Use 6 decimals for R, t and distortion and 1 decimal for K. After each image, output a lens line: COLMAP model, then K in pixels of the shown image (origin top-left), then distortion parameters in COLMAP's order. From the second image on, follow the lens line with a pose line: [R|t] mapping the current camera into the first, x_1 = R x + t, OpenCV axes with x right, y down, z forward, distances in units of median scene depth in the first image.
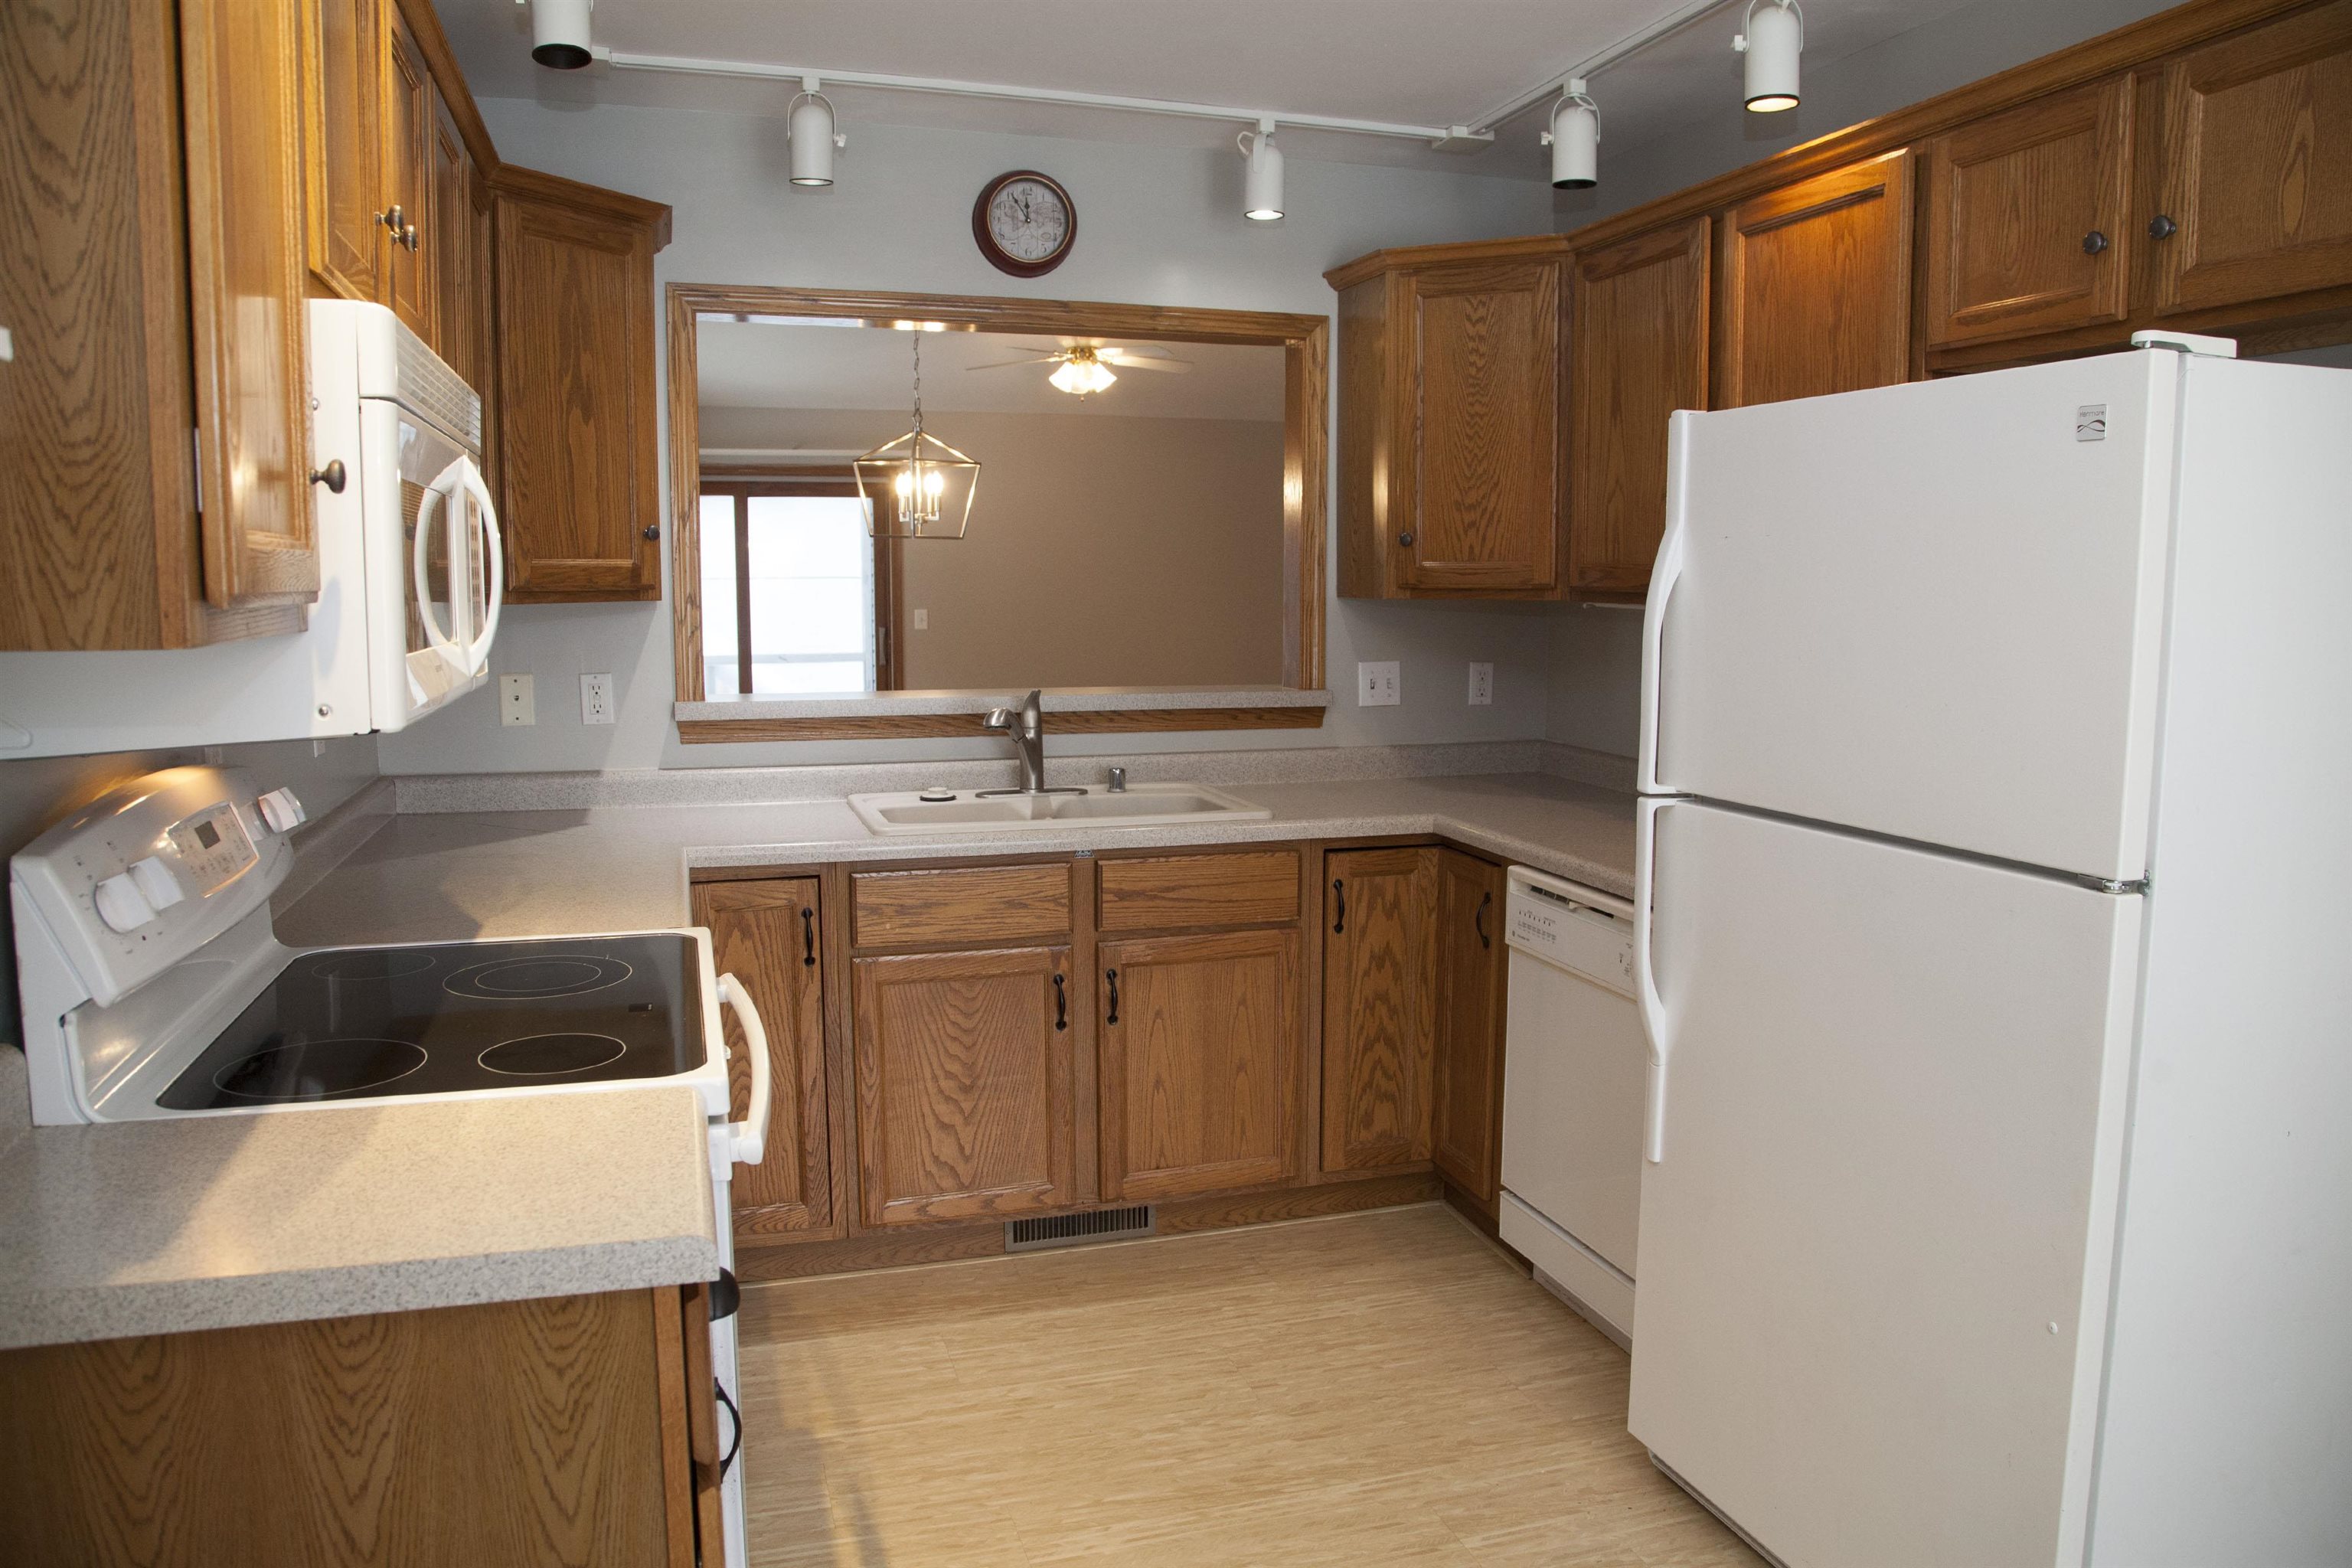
lens RADIAL K [[1638.2, 0, 1176.0], [0, 1638.2, 784.0], [0, 0, 1]] dist [-0.119562, 0.103769]
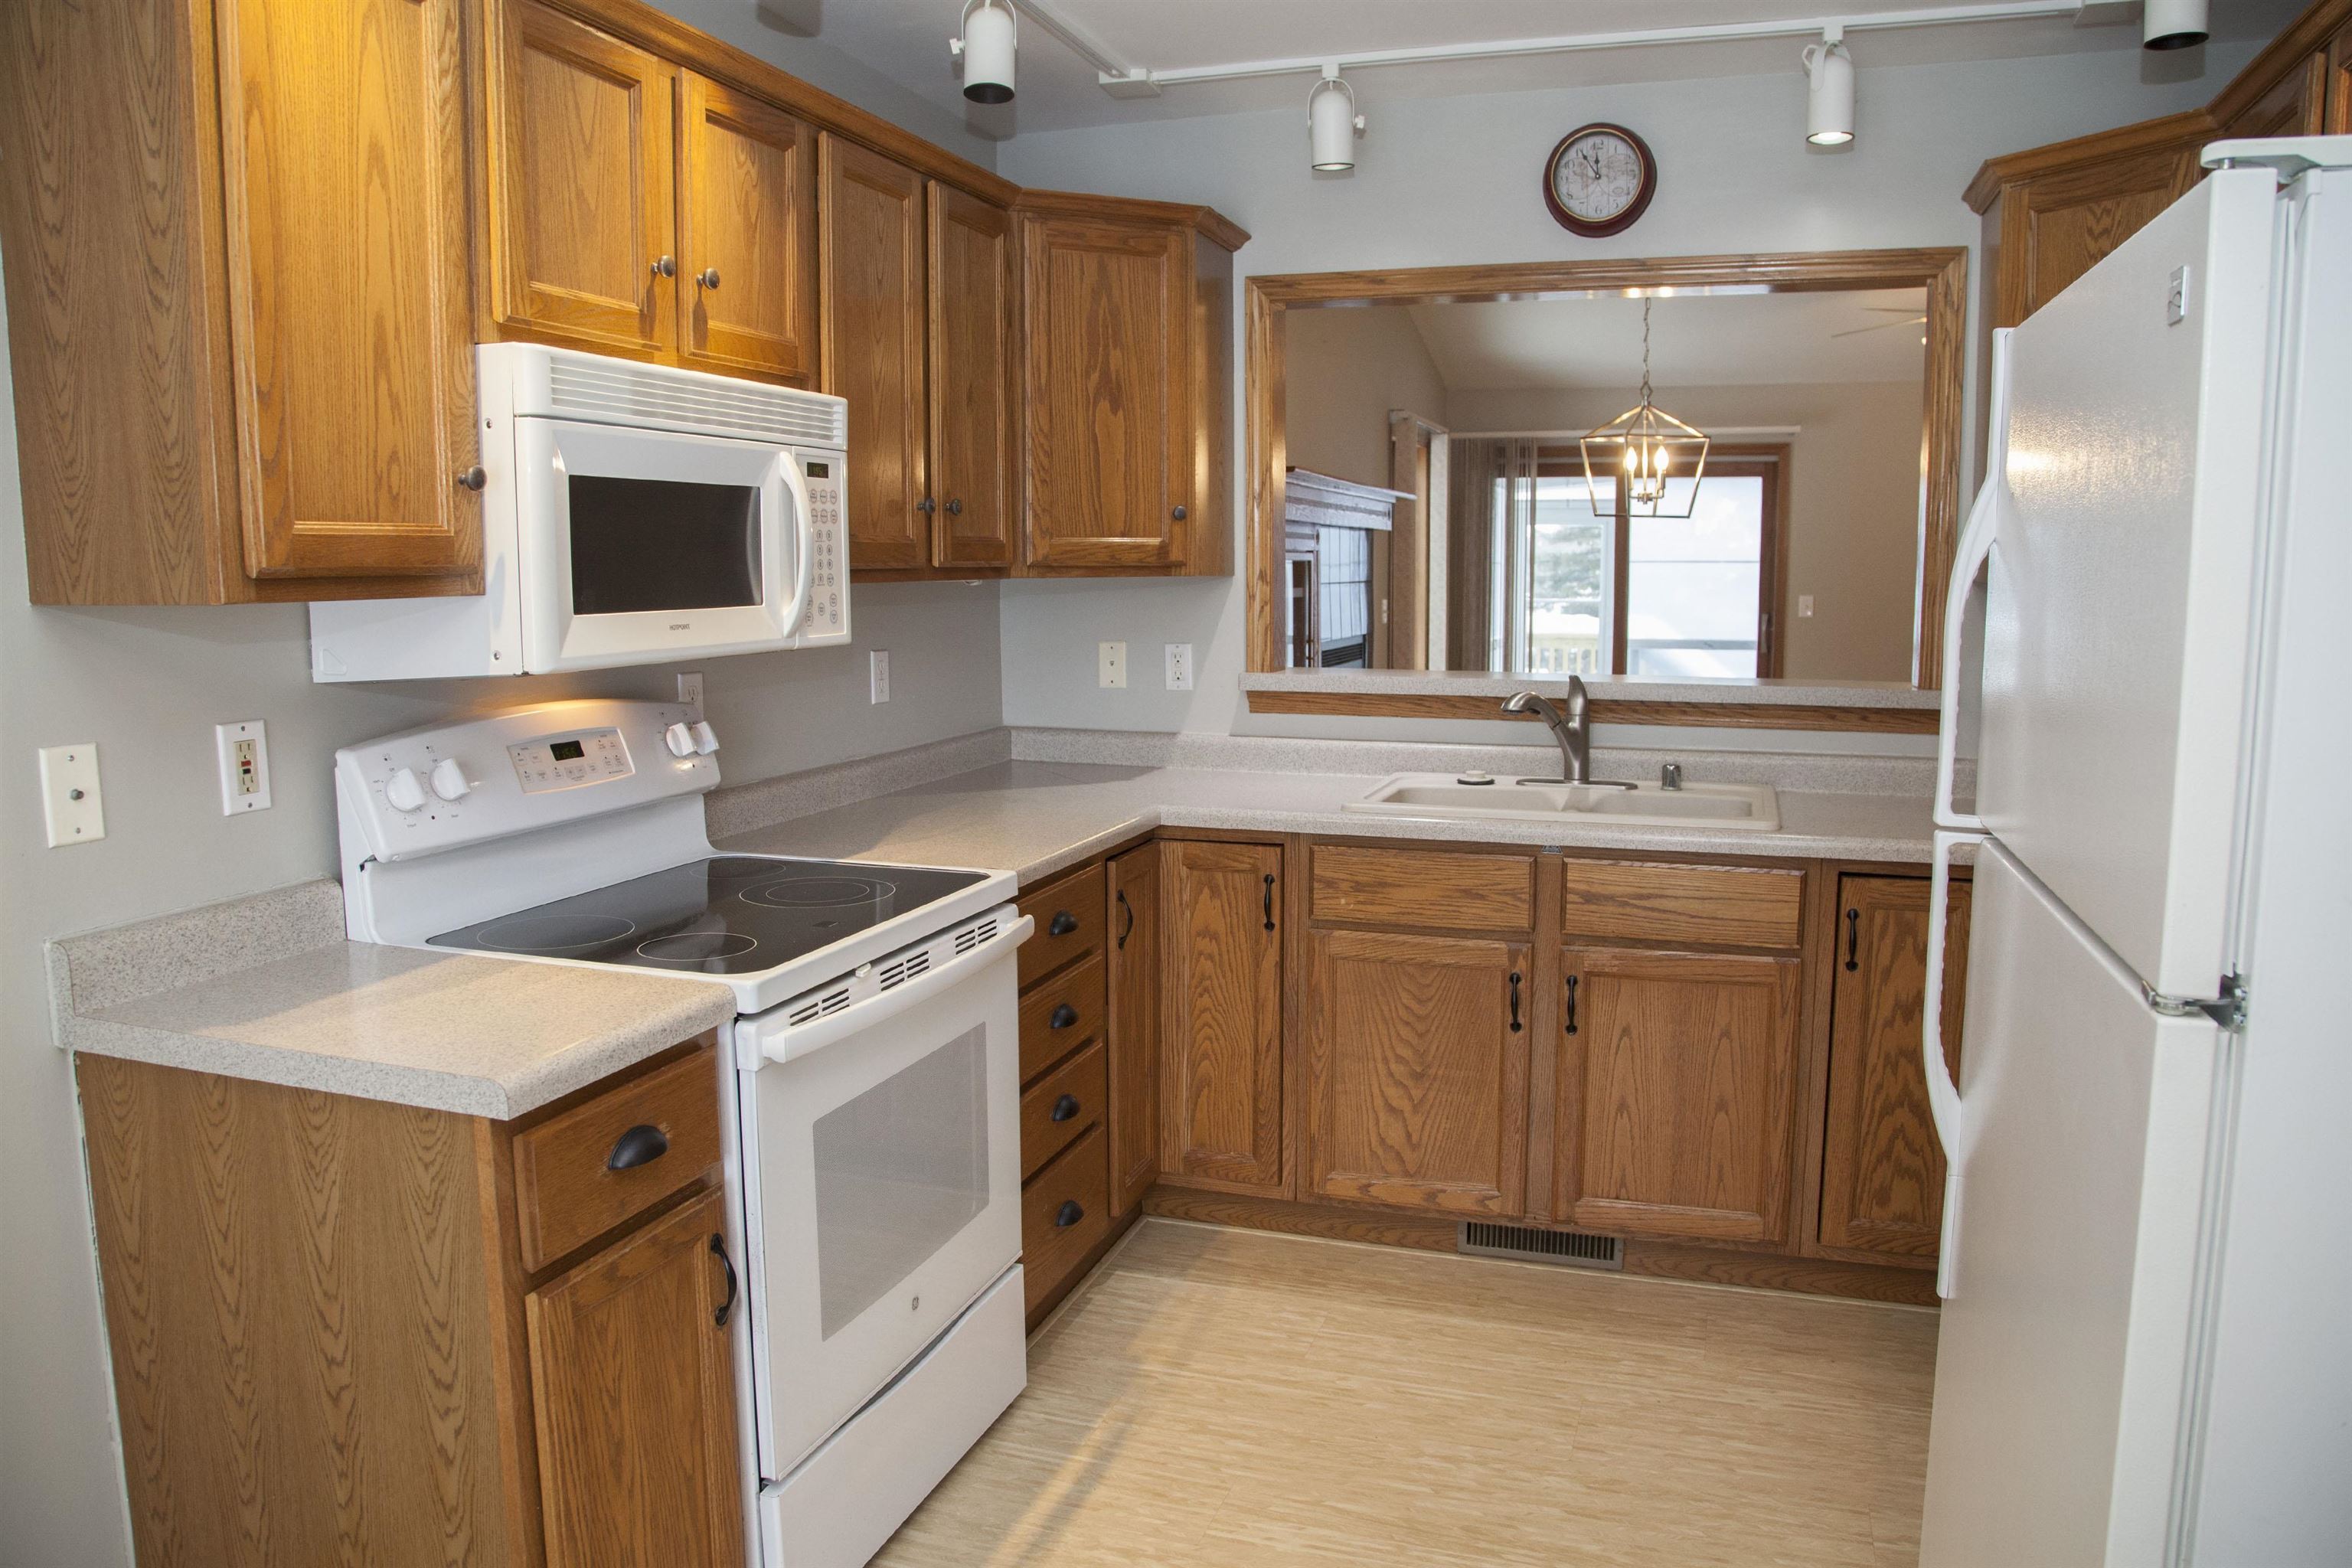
lens RADIAL K [[1635.1, 0, 1176.0], [0, 1635.1, 784.0], [0, 0, 1]] dist [-0.115236, 0.062423]
pose [[0.809672, 0.074009, -0.582197, 0.307879], [-0.068873, 0.997144, 0.030975, -0.008591], [0.582827, 0.015018, 0.812458, 0.115845]]
